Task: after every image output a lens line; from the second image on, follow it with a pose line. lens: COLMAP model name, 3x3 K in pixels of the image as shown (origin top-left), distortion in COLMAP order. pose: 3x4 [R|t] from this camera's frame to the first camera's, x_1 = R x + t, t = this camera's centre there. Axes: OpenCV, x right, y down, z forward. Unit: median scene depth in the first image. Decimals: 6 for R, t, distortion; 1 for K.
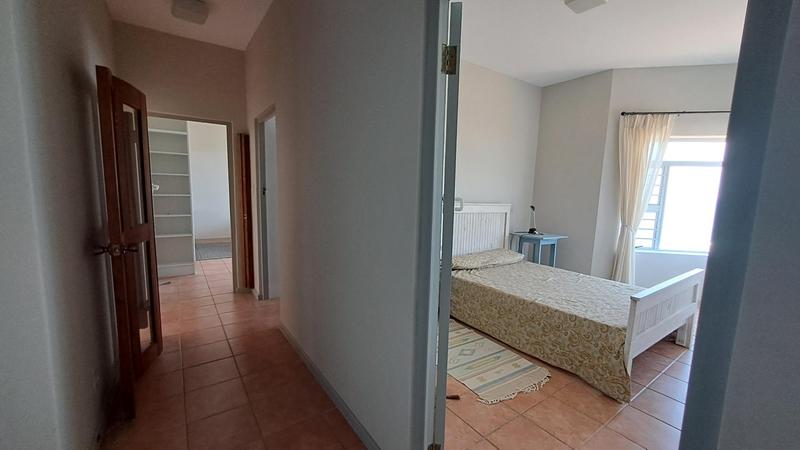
lens RADIAL K [[315.6, 0, 401.6], [0, 315.6, 229.5], [0, 0, 1]] dist [-0.002754, 0.000517]
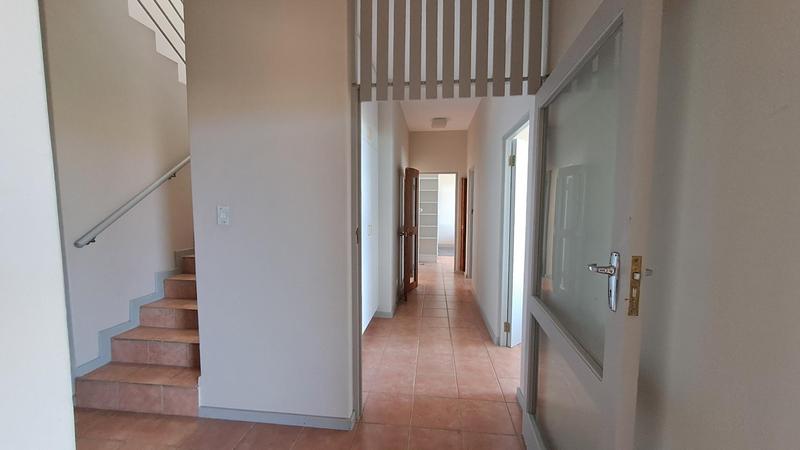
lens RADIAL K [[315.6, 0, 399.1], [0, 315.6, 227.1], [0, 0, 1]] dist [-0.002754, 0.000517]
pose [[0.741134, 0.023425, -0.670948, 0.269373], [-0.068975, 0.996759, -0.041390, 0.037470], [0.667804, 0.076954, 0.740348, -0.327487]]
